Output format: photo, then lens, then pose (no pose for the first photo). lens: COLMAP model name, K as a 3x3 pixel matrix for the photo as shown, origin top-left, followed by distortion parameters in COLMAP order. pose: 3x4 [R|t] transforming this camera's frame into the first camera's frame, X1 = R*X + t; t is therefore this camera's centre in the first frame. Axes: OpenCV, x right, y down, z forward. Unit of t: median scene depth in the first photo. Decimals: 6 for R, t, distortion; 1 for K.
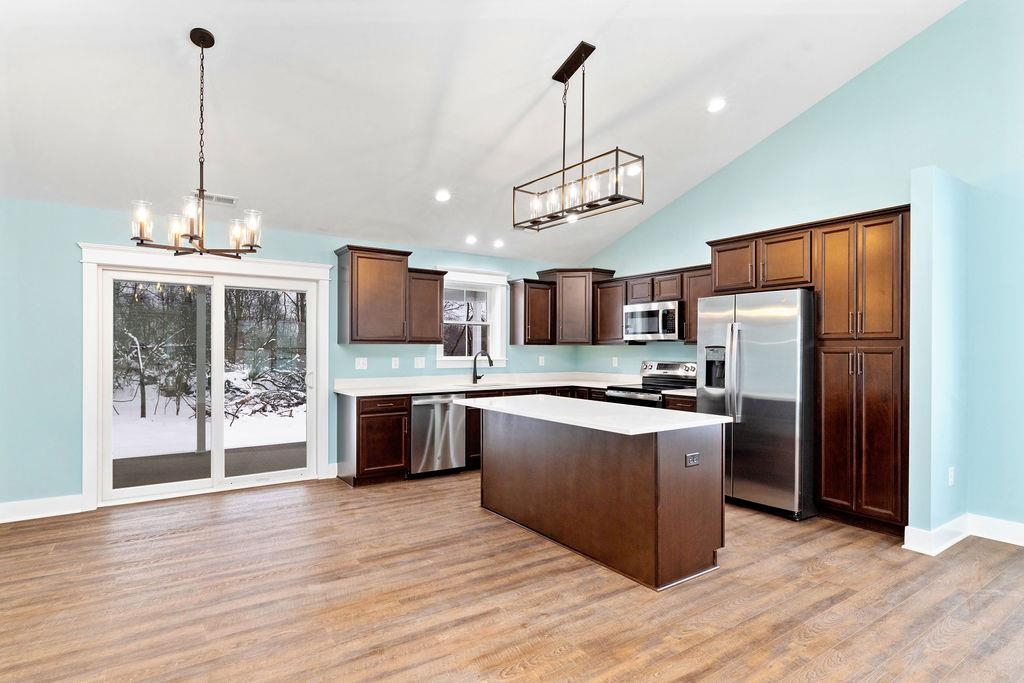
lens RADIAL K [[533.3, 0, 509.1], [0, 533.3, 348.1], [0, 0, 1]] dist [-0.002616, -0.000162]
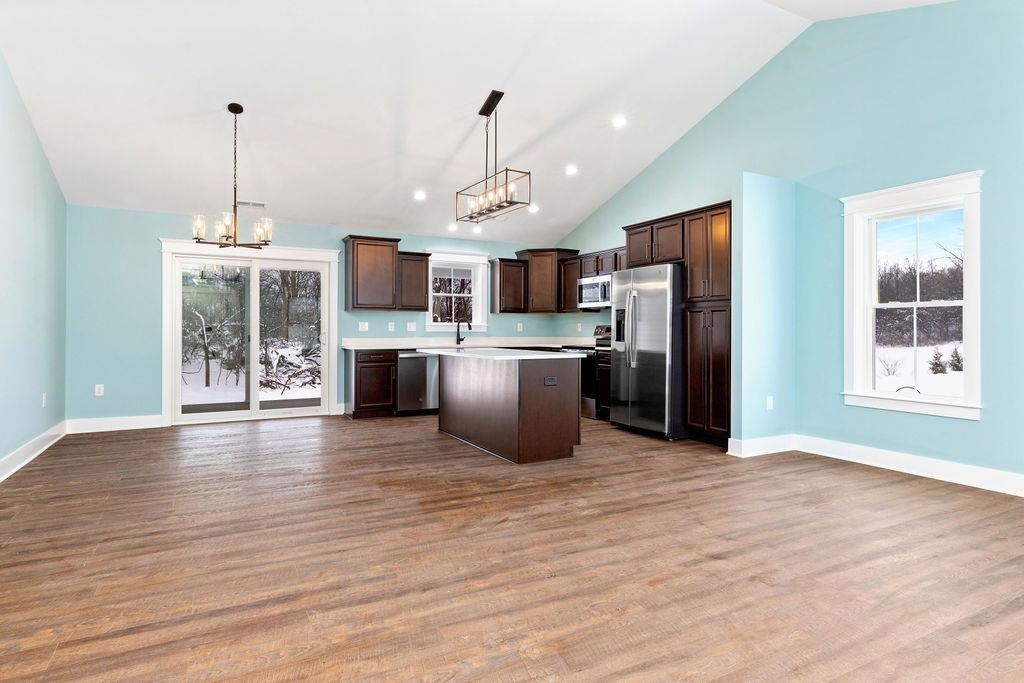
lens RADIAL K [[561.4, 0, 513.1], [0, 561.4, 328.5], [0, 0, 1]] dist [0.004278, -0.000029]
pose [[0.994265, -0.001869, -0.106931, 0.204860], [0.001658, 0.999996, -0.002065, 0.033630], [0.106935, 0.001876, 0.994264, -0.276299]]
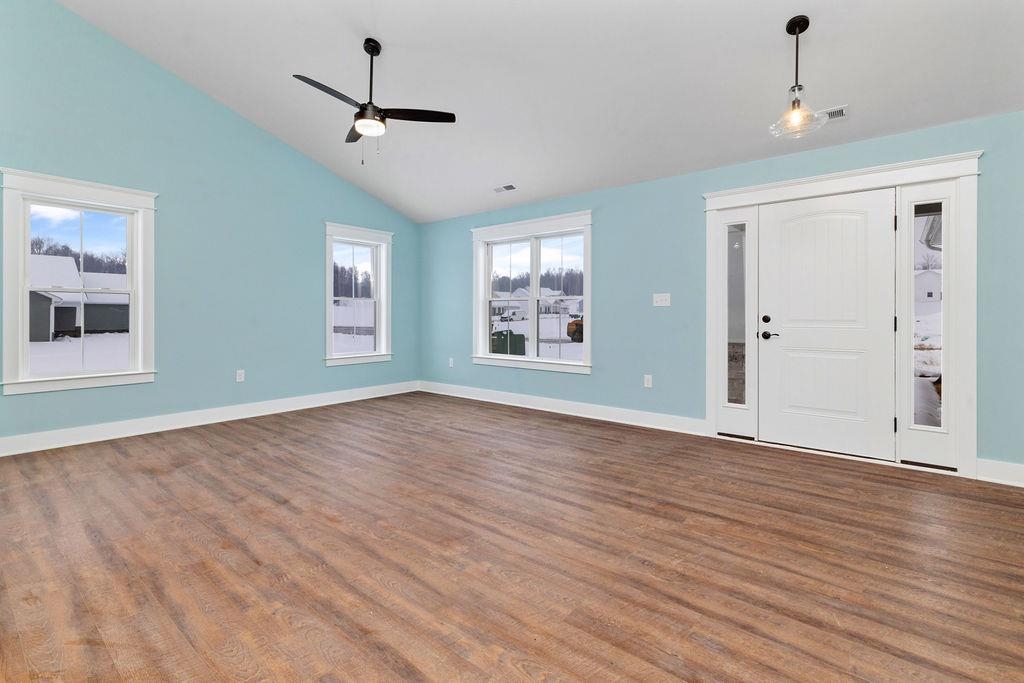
lens RADIAL K [[466.4, 0, 515.0], [0, 466.4, 315.2], [0, 0, 1]] dist [0.004897, 0.000499]
pose [[-0.282738, -0.003326, 0.959191, -0.177755], [-0.003812, 0.999990, 0.002344, 0.033416], [-0.959189, -0.002994, -0.282748, 0.103469]]
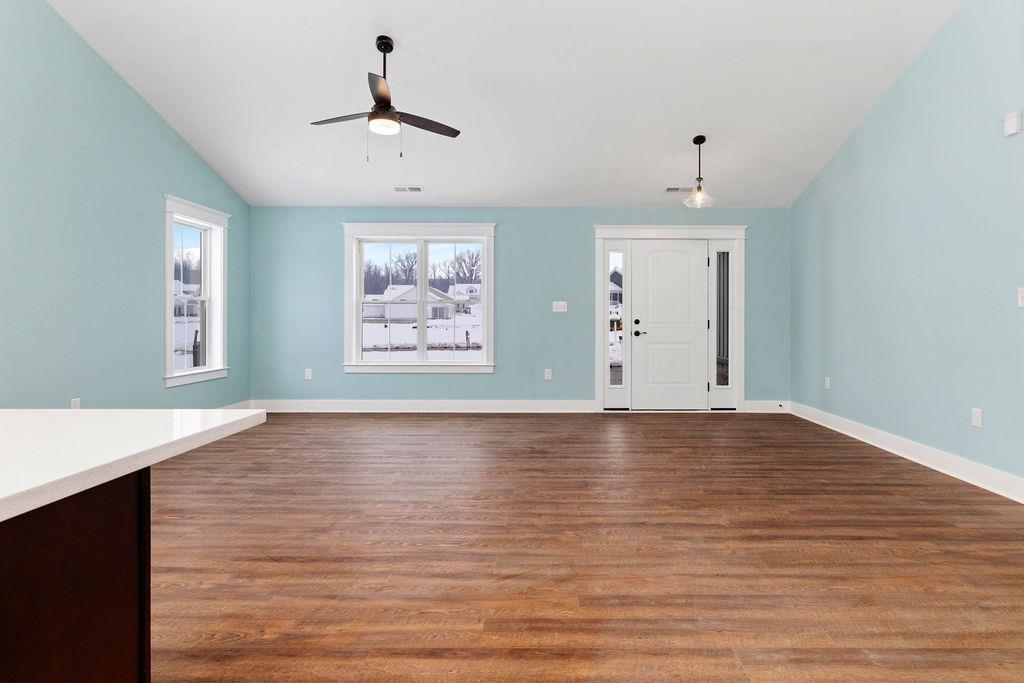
lens RADIAL K [[541.5, 0, 544.2], [0, 541.5, 318.4], [0, 0, 1]] dist [-0.000440, -0.000293]
pose [[-0.825154, -0.003963, 0.564893, -0.098021], [-0.005182, 0.999986, -0.000553, 0.033741], [-0.564883, -0.003384, -0.825164, 0.556243]]
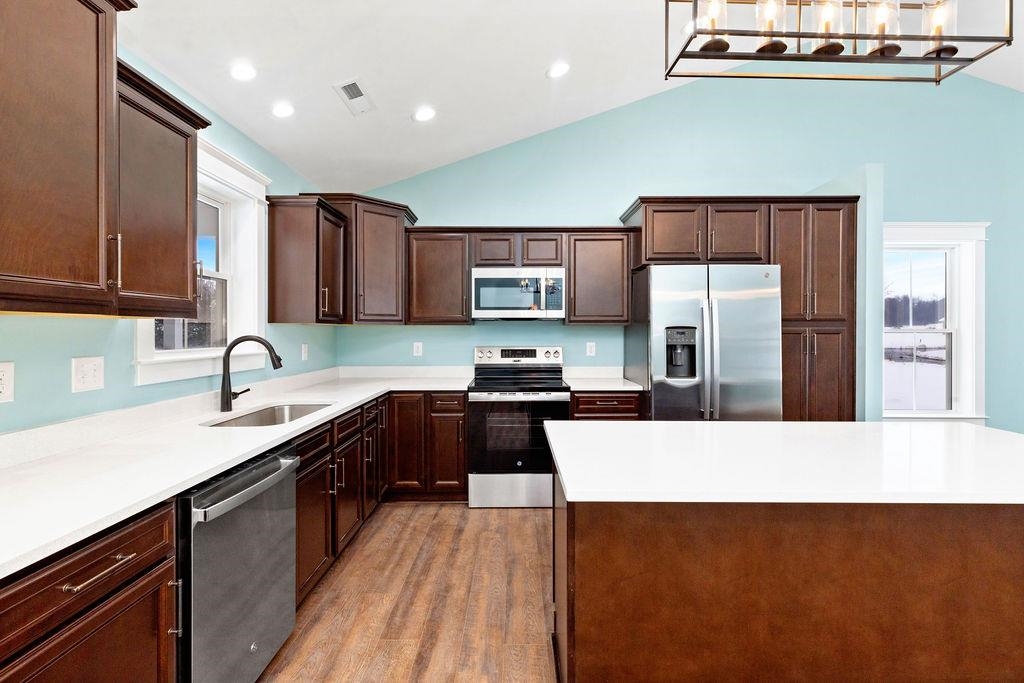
lens RADIAL K [[463.9, 0, 514.0], [0, 463.9, 335.9], [0, 0, 1]] dist [0.011194, 0.000069]
pose [[0.566939, -0.009428, 0.823706, -0.251602], [0.000765, 0.999940, 0.010919, 0.001770], [-0.823759, -0.005561, 0.566913, 0.609554]]
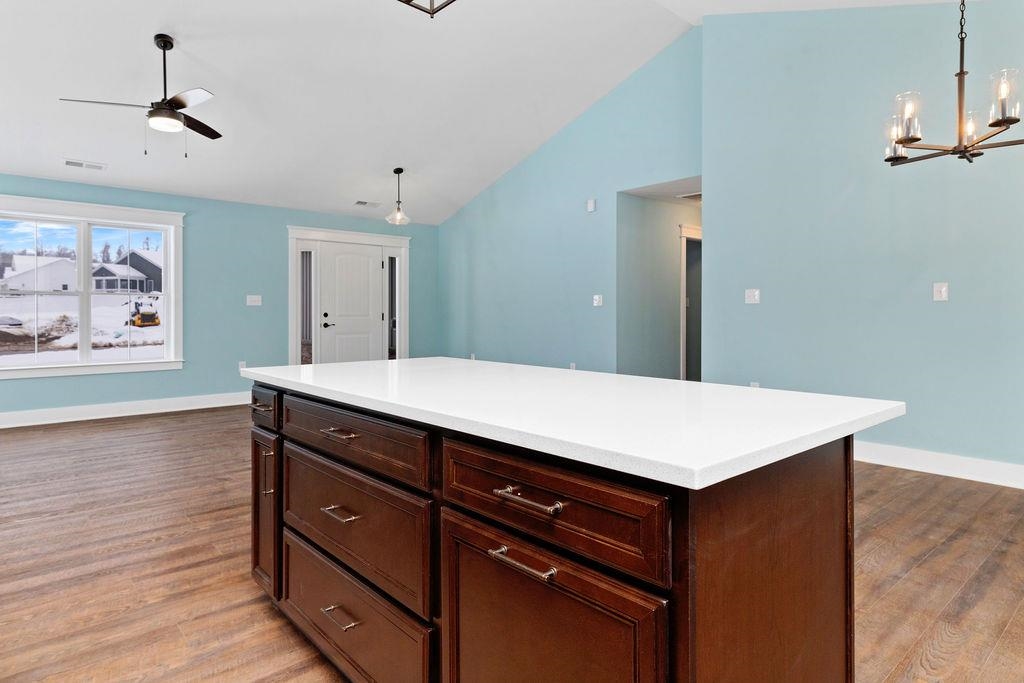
lens RADIAL K [[588.2, 0, 511.9], [0, 588.2, 314.2], [0, 0, 1]] dist [0.005197, 0.001298]
pose [[-0.992617, -0.002003, -0.121271, 0.101612], [-0.002321, 0.999994, 0.002483, 0.033278], [0.121265, 0.002746, -0.992616, 0.910326]]
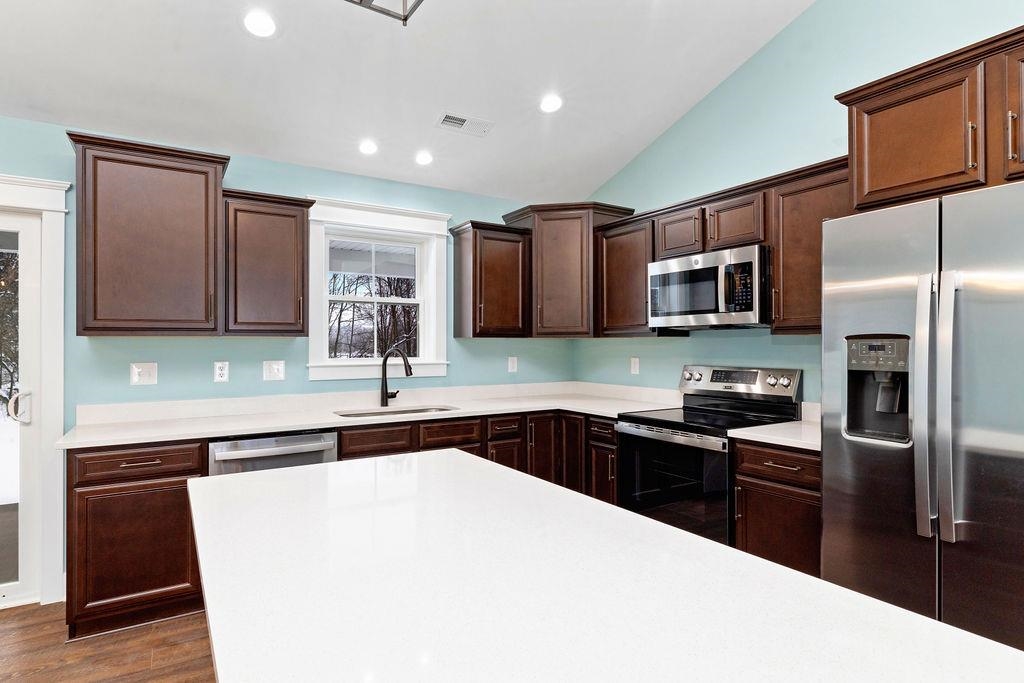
lens RADIAL K [[549.0, 0, 512.0], [0, 549.0, 341.5], [0, 0, 1]] dist [-0.001695, -0.000419]
pose [[0.999063, -0.005551, -0.042927, 0.099835], [0.005377, 0.999977, -0.004147, 0.001127], [0.042949, 0.003913, 0.999070, 0.435745]]
